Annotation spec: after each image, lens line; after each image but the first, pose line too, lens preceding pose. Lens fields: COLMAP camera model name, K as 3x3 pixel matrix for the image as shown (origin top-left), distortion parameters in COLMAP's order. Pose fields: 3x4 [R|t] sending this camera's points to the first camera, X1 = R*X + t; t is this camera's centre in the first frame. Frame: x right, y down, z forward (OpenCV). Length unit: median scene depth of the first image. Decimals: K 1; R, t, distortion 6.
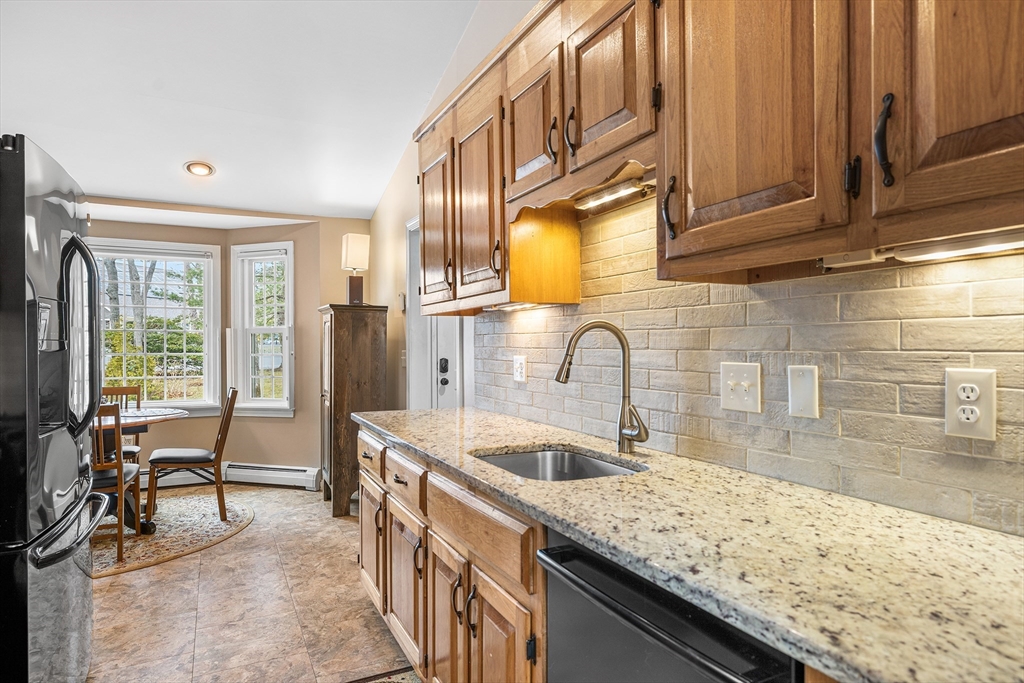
lens RADIAL K [[591.2, 0, 511.8], [0, 591.2, 343.4], [0, 0, 1]] dist [-0.000591, -0.000031]
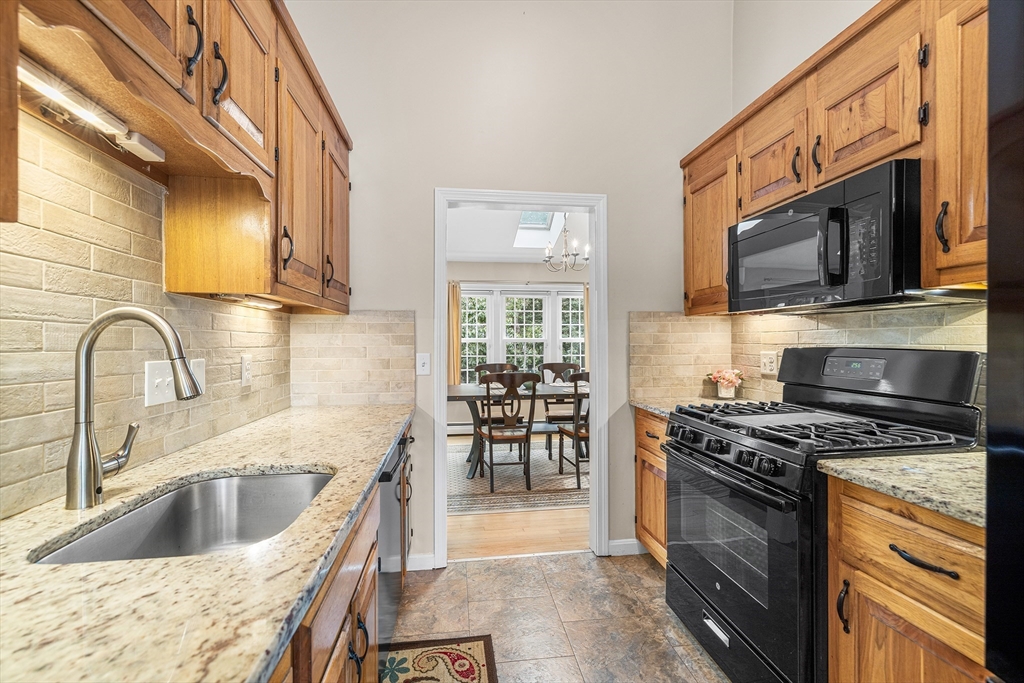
lens RADIAL K [[441.7, 0, 514.6], [0, 441.7, 344.2], [0, 0, 1]] dist [-0.000846, -0.000040]
pose [[-0.949638, 0.005558, 0.313299, -0.458125], [0.004964, 0.999984, -0.002692, 0.006739], [-0.313309, -0.001001, -0.949651, 1.432675]]
